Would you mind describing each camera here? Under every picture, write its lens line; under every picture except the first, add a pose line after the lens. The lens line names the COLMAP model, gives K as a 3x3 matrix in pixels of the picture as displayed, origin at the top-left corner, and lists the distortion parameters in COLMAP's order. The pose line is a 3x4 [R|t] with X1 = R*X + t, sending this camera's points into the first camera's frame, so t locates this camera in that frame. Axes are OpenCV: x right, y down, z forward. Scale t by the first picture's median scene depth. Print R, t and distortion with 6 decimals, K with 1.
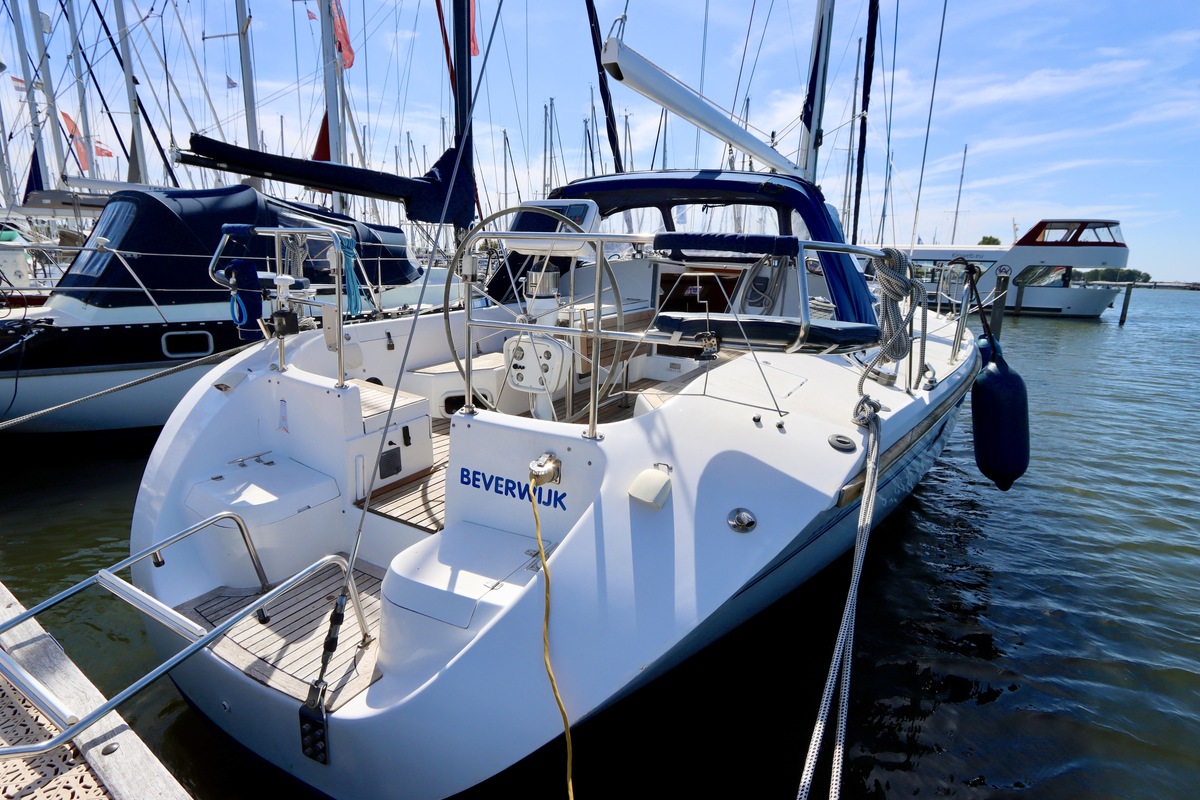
lens RADIAL K [[605.4, 0, 600.0], [0, 605.4, 400.0], [0, 0, 1]] dist [-0.023531, 0.000034]
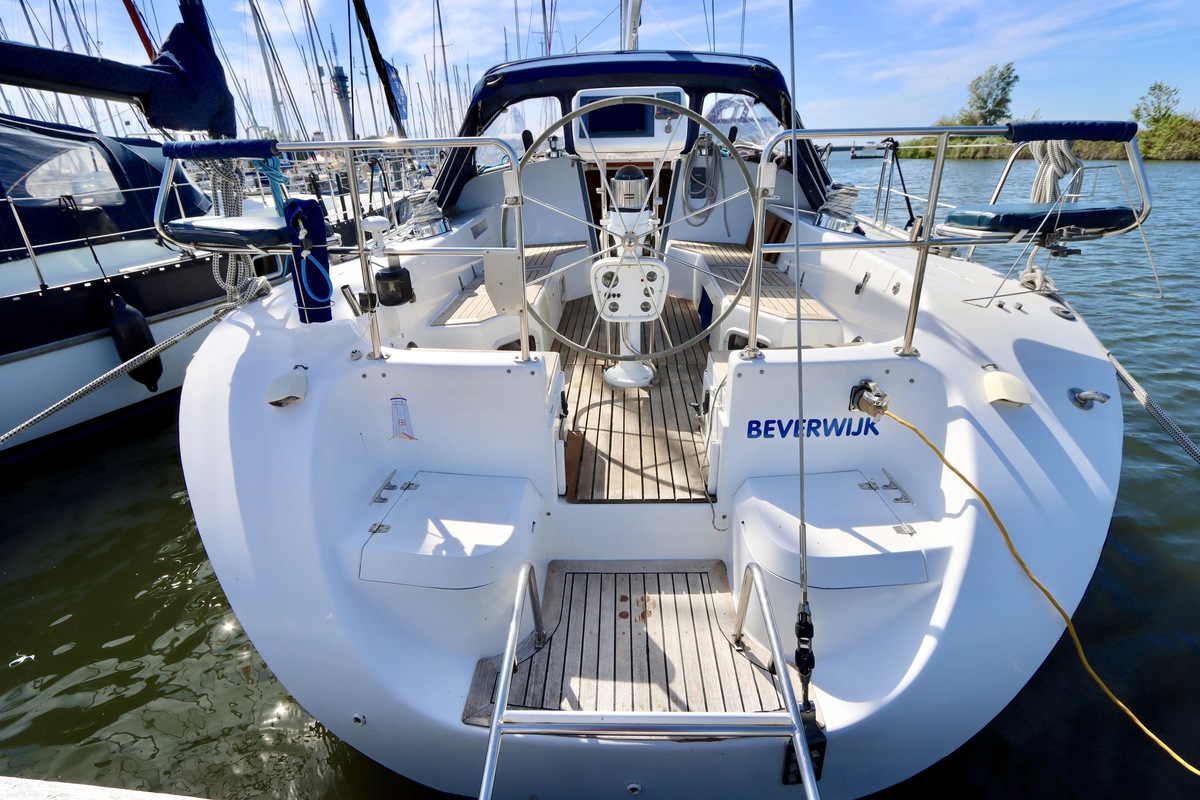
lens RADIAL K [[580.6, 0, 594.1], [0, 580.6, 404.0], [0, 0, 1]] dist [-0.038285, 0.016001]
pose [[0.879966, -0.243979, 0.407596, -0.695311], [0.166254, 0.961939, 0.216871, -0.117316], [-0.444995, -0.123074, 0.887036, 0.337452]]
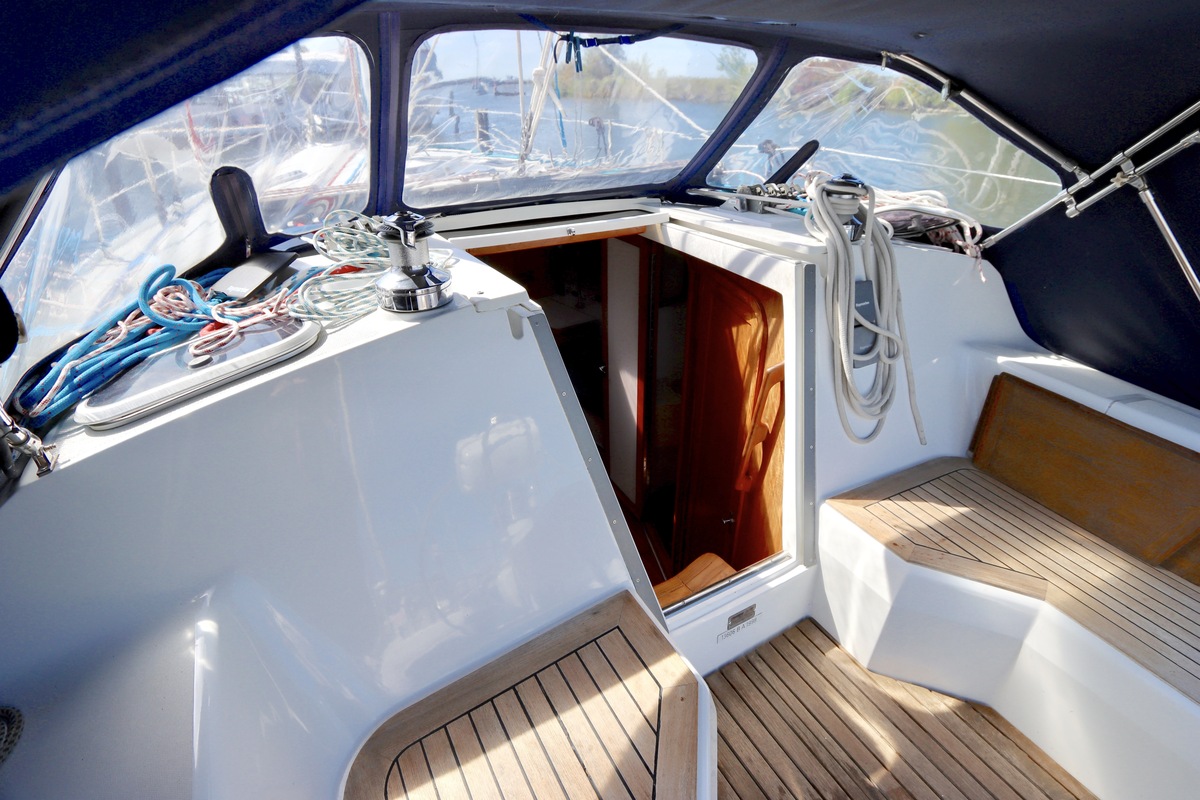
lens RADIAL K [[572.7, 0, 598.7], [0, 572.7, 398.8], [0, 0, 1]] dist [-0.019198, 0.001742]
pose [[0.478131, -0.457862, 0.749502, -0.166572], [0.212531, 0.888320, 0.407085, -0.586452], [-0.852186, -0.035347, 0.522043, 1.781813]]
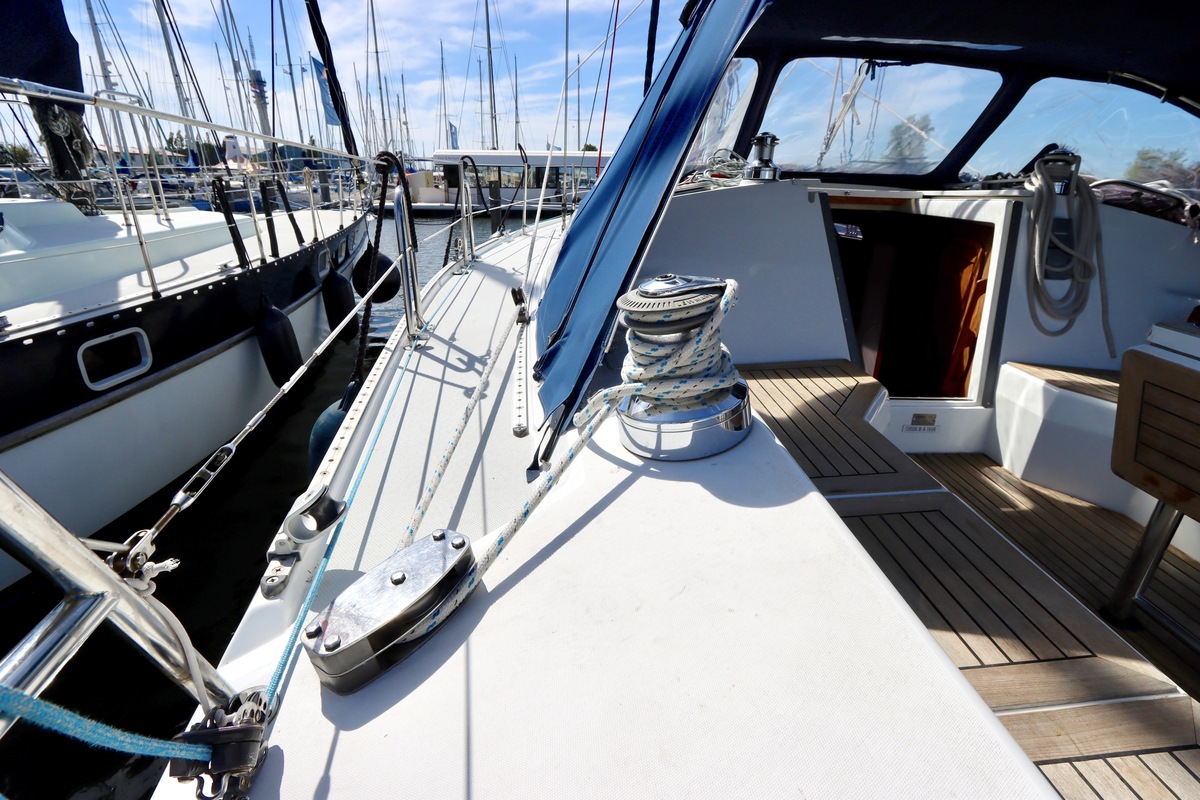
lens RADIAL K [[567.2, 0, 600.0], [0, 567.2, 400.0], [0, 0, 1]] dist [-0.018277, 0.000411]
pose [[0.813793, -0.221622, 0.537238, -0.611161], [0.131614, 0.970695, 0.201068, -0.378865], [-0.566056, -0.092920, 0.819113, 1.536140]]
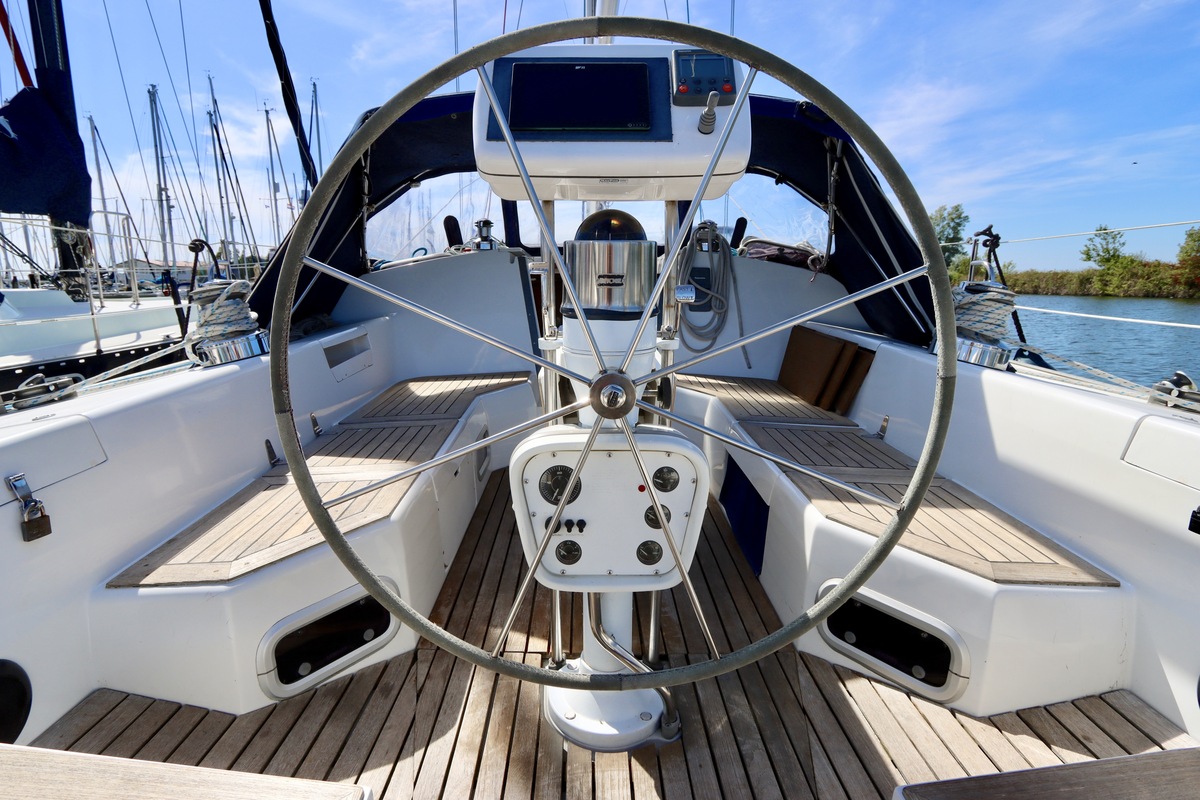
lens RADIAL K [[605.7, 0, 581.4], [0, 605.7, 402.7], [0, 0, 1]] dist [-0.019203, 0.002105]
pose [[0.861454, -0.136977, 0.489013, -0.369860], [0.147227, 0.988945, 0.017655, -0.165875], [-0.486025, 0.056787, 0.872098, 0.909062]]
